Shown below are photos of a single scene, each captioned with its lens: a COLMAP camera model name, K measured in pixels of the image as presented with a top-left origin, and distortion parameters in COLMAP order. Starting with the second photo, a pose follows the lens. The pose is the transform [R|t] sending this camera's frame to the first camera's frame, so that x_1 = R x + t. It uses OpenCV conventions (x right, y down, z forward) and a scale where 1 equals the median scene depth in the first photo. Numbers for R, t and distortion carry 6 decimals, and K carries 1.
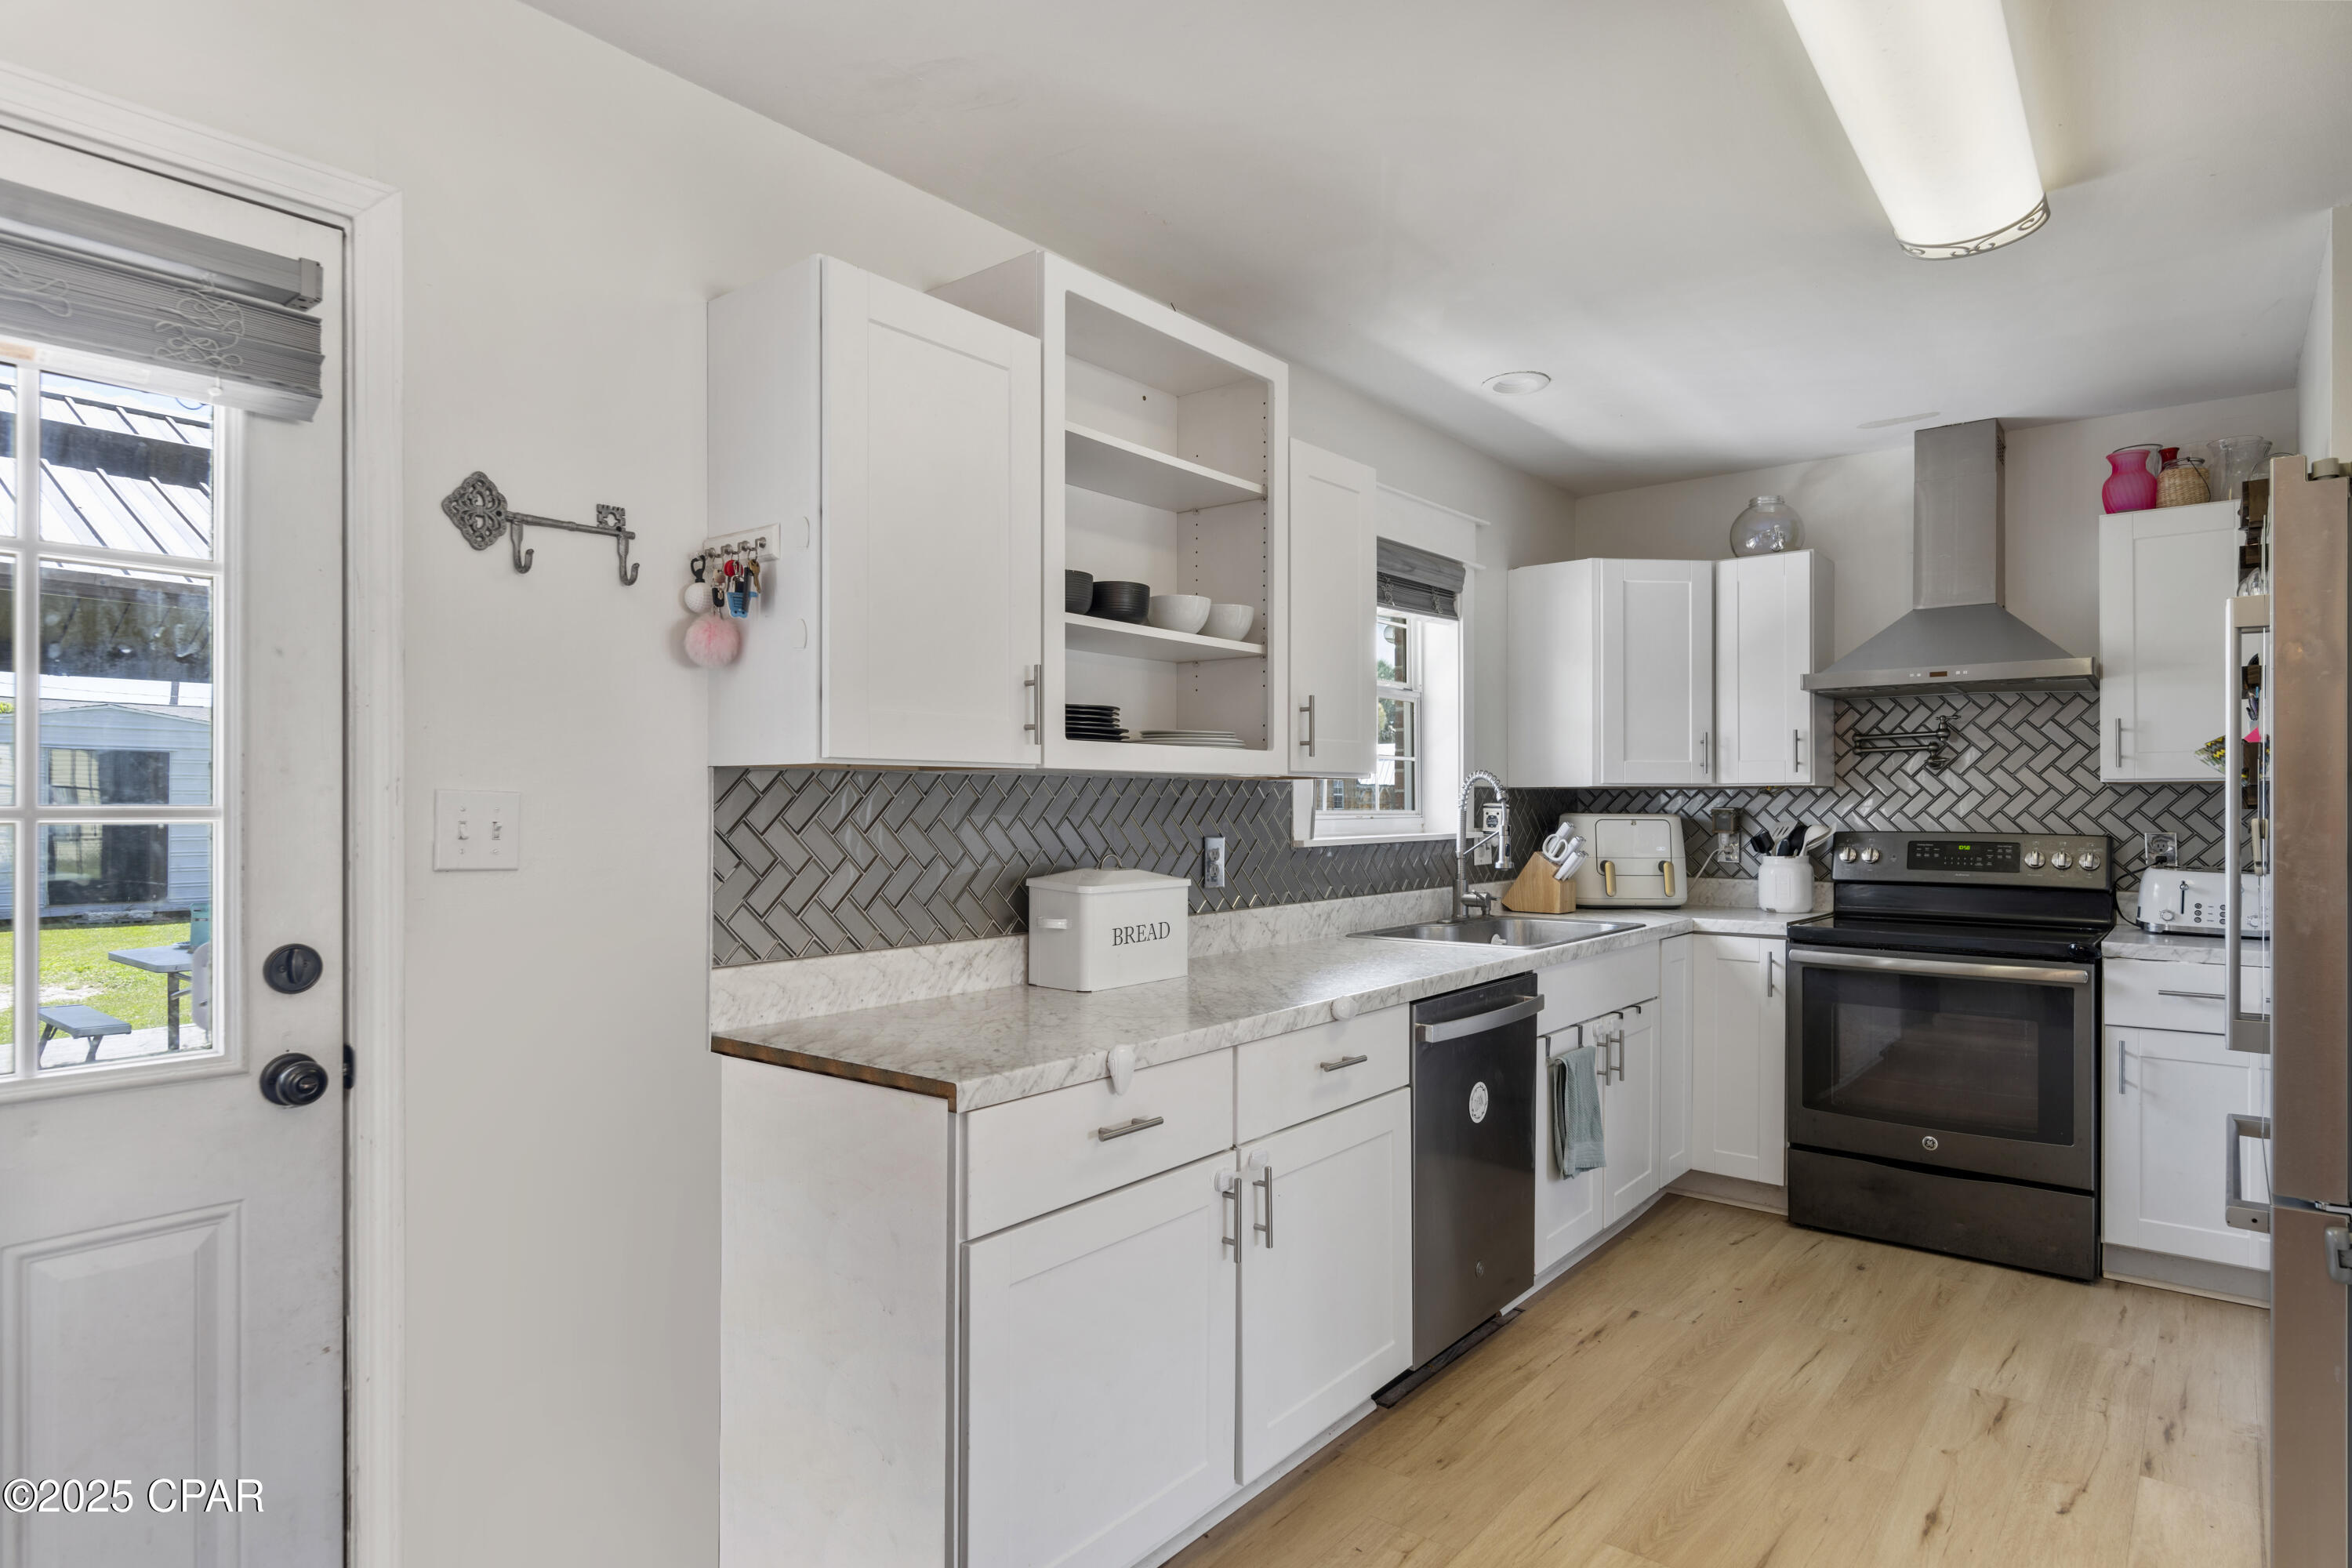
lens RADIAL K [[1311.7, 0, 1172.7], [0, 1311.7, 800.7], [0, 0, 1]] dist [0.001553, -0.004146]
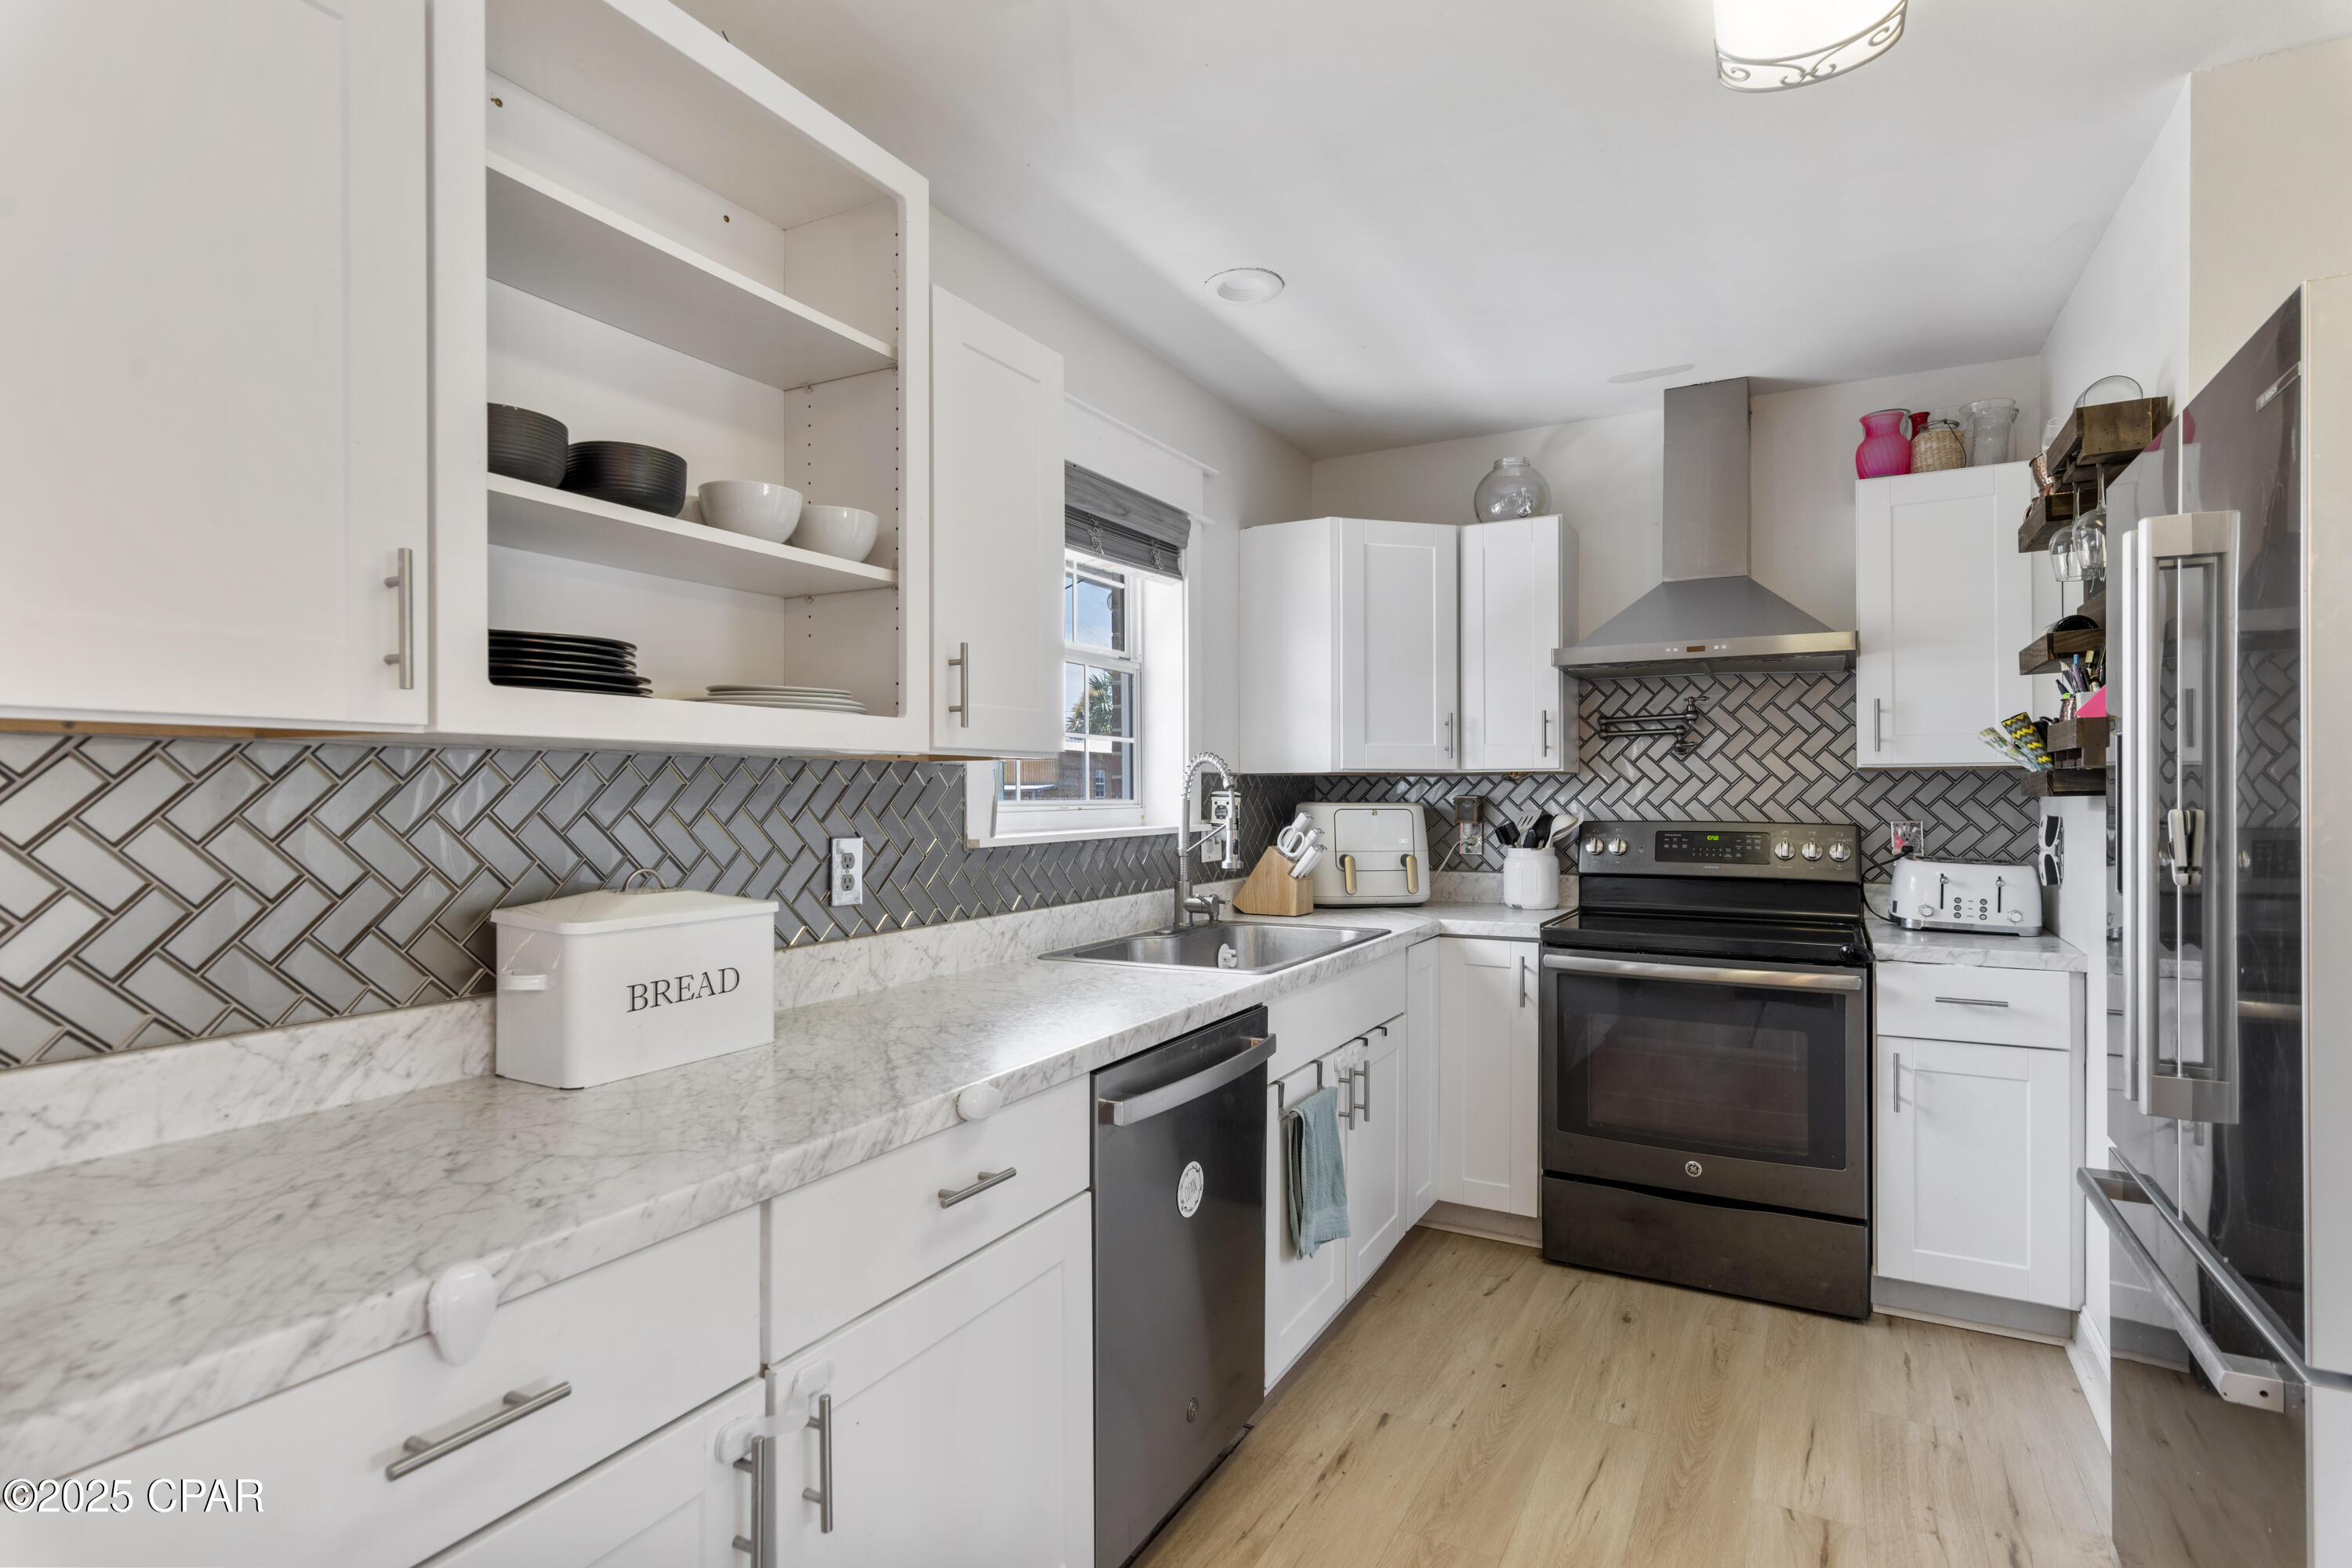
lens RADIAL K [[1174.1, 0, 1175.2], [0, 1174.1, 786.6], [0, 0, 1]] dist [0.001246, -0.002632]
pose [[0.983451, -0.000920, 0.181170, 0.087057], [0.001279, 0.999997, -0.001866, 0.000388], [-0.181168, 0.002066, 0.983450, 0.287355]]
